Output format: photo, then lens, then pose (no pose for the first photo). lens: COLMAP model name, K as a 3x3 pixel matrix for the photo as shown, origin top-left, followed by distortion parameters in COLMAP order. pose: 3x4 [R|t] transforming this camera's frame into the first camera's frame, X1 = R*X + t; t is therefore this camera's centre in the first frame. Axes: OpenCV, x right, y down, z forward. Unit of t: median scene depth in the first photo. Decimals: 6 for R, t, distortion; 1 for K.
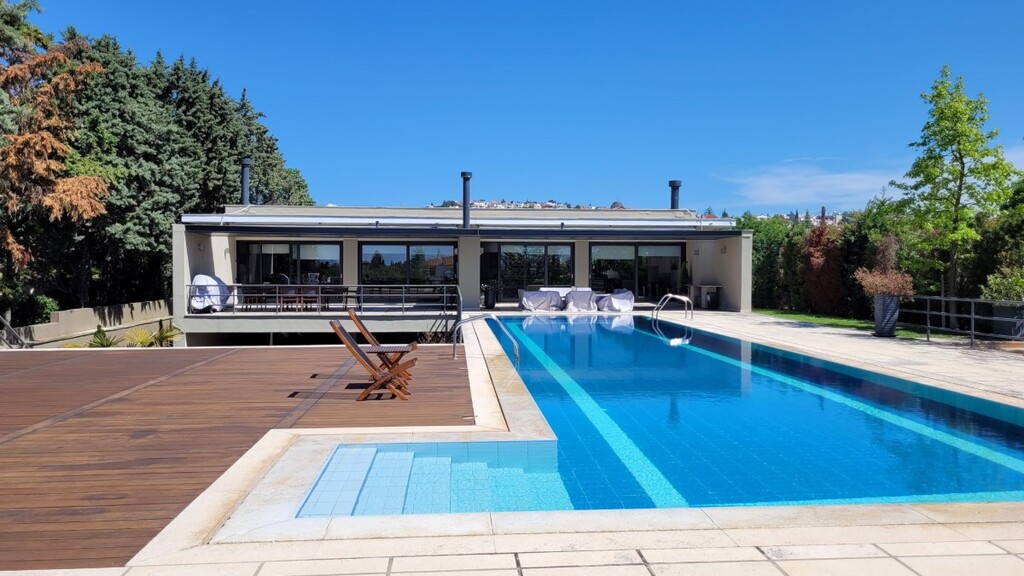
lens RADIAL K [[804.3, 0, 512.0], [0, 804.3, 288.0], [0, 0, 1]] dist [0.060405, -0.070545]
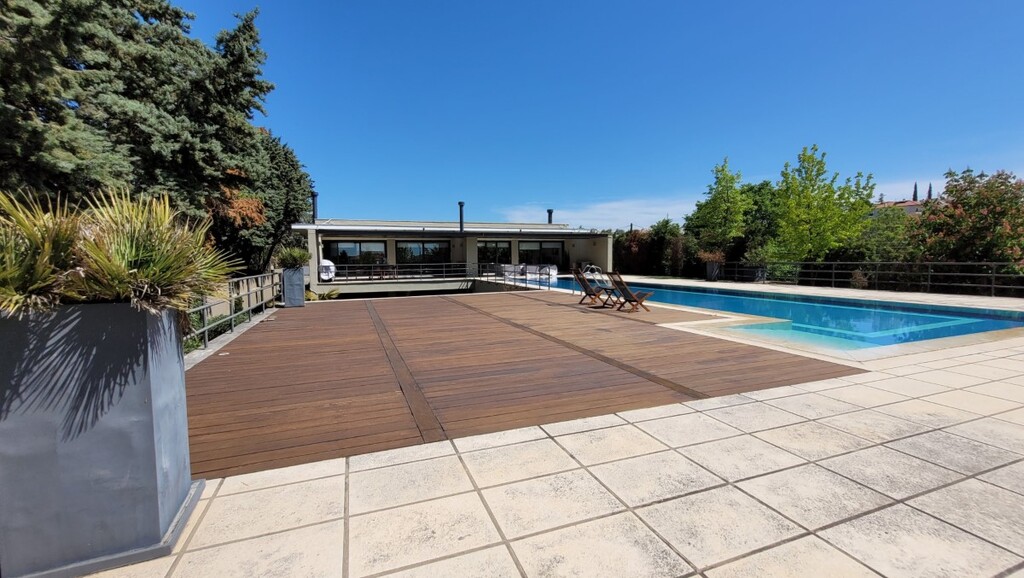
lens RADIAL K [[421.0, 0, 512.0], [0, 421.0, 289.0], [0, 0, 1]] dist [0.002487, -0.000210]
pose [[0.959432, -0.033621, 0.279929, -0.228669], [0.020003, 0.998480, 0.051365, 0.006968], [-0.281231, -0.043681, 0.958646, 0.042052]]
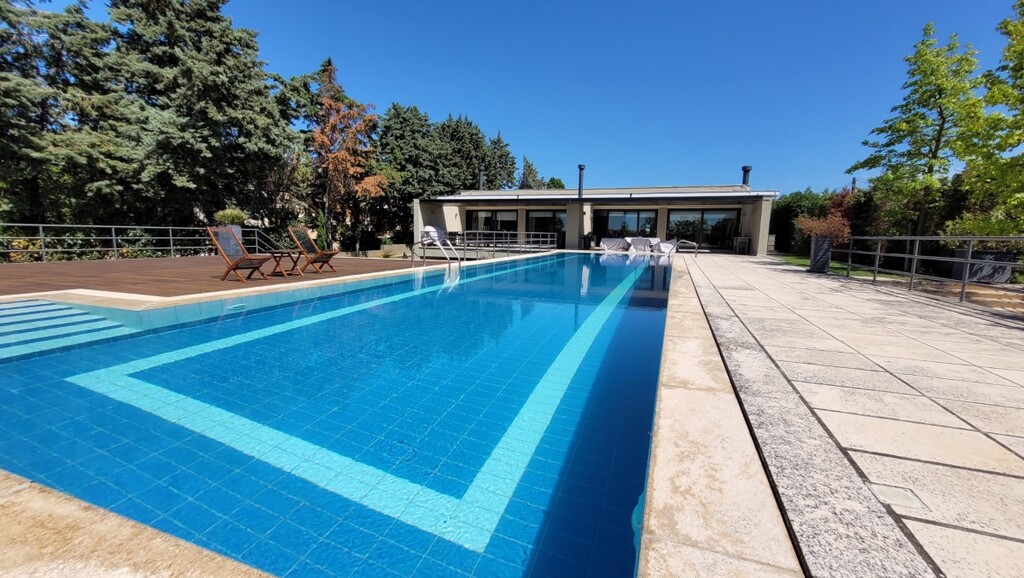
lens RADIAL K [[421.0, 0, 512.0], [0, 421.0, 289.0], [0, 0, 1]] dist [0.002487, -0.000210]
pose [[0.905908, 0.067310, -0.418091, 0.194104], [-0.024310, 0.993925, 0.107342, 0.017661], [0.422777, -0.087078, 0.902041, 0.158915]]
